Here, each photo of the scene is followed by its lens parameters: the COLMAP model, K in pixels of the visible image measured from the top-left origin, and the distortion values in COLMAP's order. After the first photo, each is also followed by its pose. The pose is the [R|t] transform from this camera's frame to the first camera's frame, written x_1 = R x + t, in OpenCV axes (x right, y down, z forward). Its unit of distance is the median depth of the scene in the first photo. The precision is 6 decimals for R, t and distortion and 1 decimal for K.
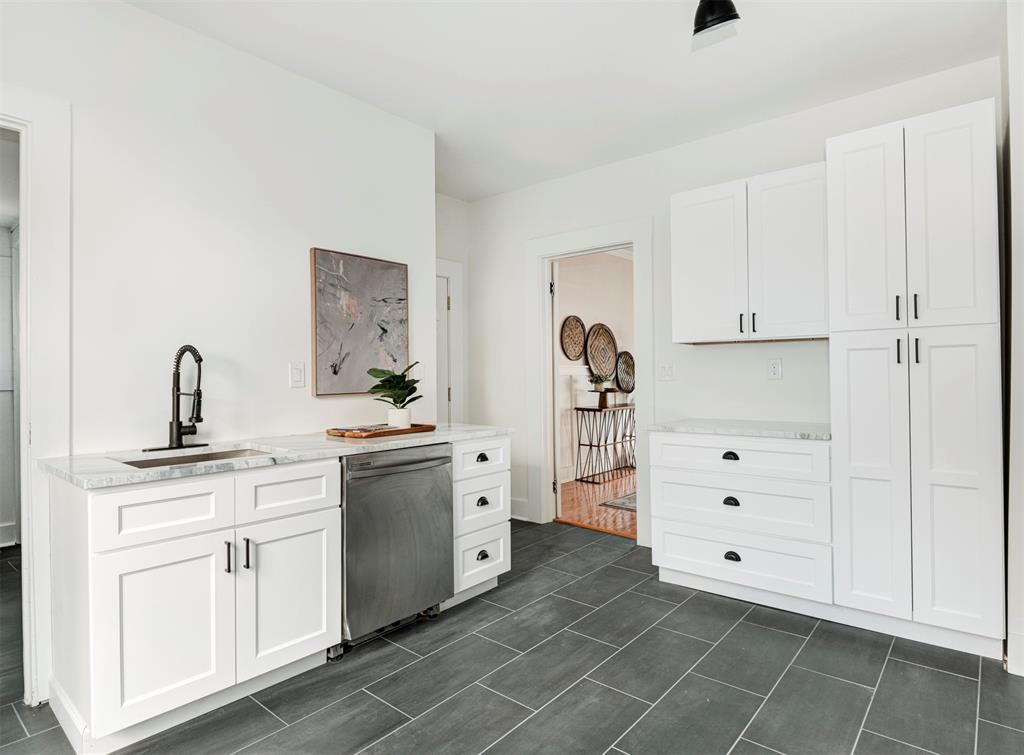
lens RADIAL K [[573.9, 0, 514.9], [0, 573.9, 372.9], [0, 0, 1]] dist [0.021760, -0.018698]
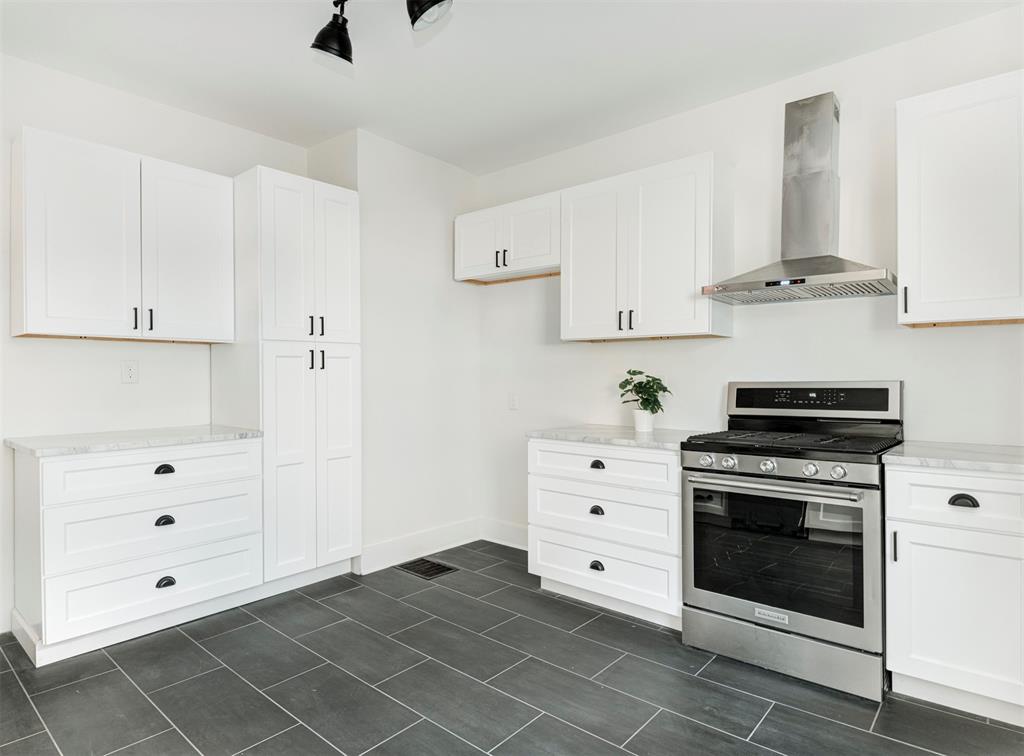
lens RADIAL K [[573.9, 0, 514.9], [0, 573.9, 373.4], [0, 0, 1]] dist [0.021760, -0.018698]
pose [[0.021198, 0.011039, 0.999714, -0.549727], [-0.002466, 0.999937, -0.010990, 0.005718], [-0.999772, -0.002232, 0.021224, 0.483465]]
